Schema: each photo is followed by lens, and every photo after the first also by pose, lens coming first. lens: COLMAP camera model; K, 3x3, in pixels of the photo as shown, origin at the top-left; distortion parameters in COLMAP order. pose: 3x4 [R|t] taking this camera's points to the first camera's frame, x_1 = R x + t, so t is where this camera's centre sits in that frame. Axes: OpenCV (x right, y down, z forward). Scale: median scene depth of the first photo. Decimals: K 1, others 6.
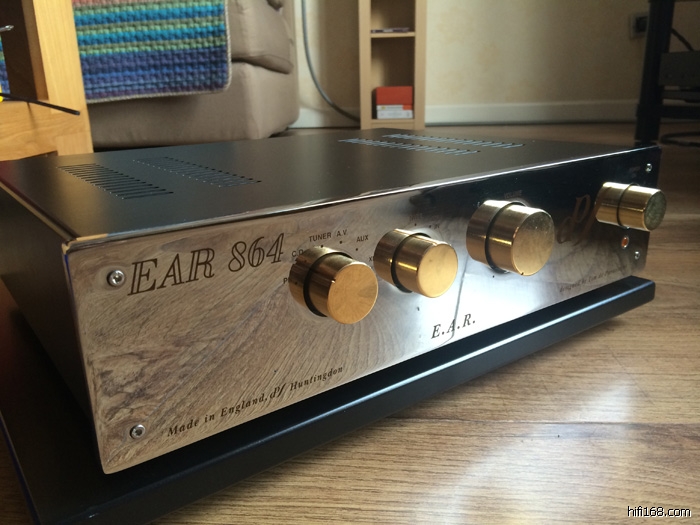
lens RADIAL K [[607.2, 0, 349.7], [0, 607.2, 264.1], [0, 0, 1]] dist [0.045750, -0.058523]
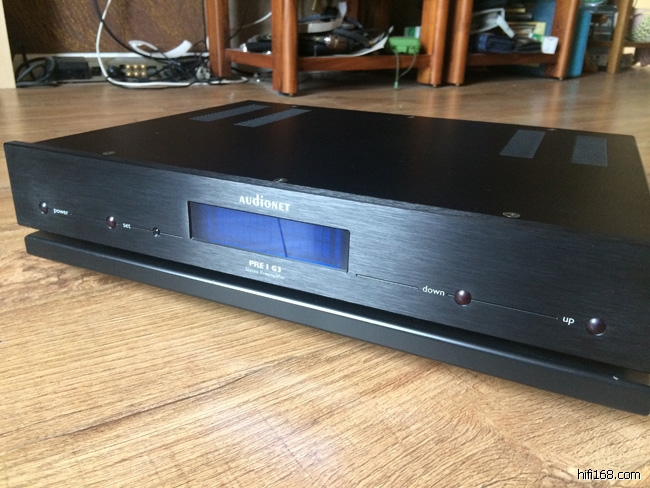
lens RADIAL K [[563.8, 0, 324.7], [0, 563.8, 243.5], [0, 0, 1]] dist [0.045750, -0.058523]
pose [[-0.815218, 0.234926, -0.529367, 0.269752], [-0.158543, 0.788595, 0.594122, -0.544622], [0.557031, 0.568267, -0.605631, 1.682525]]
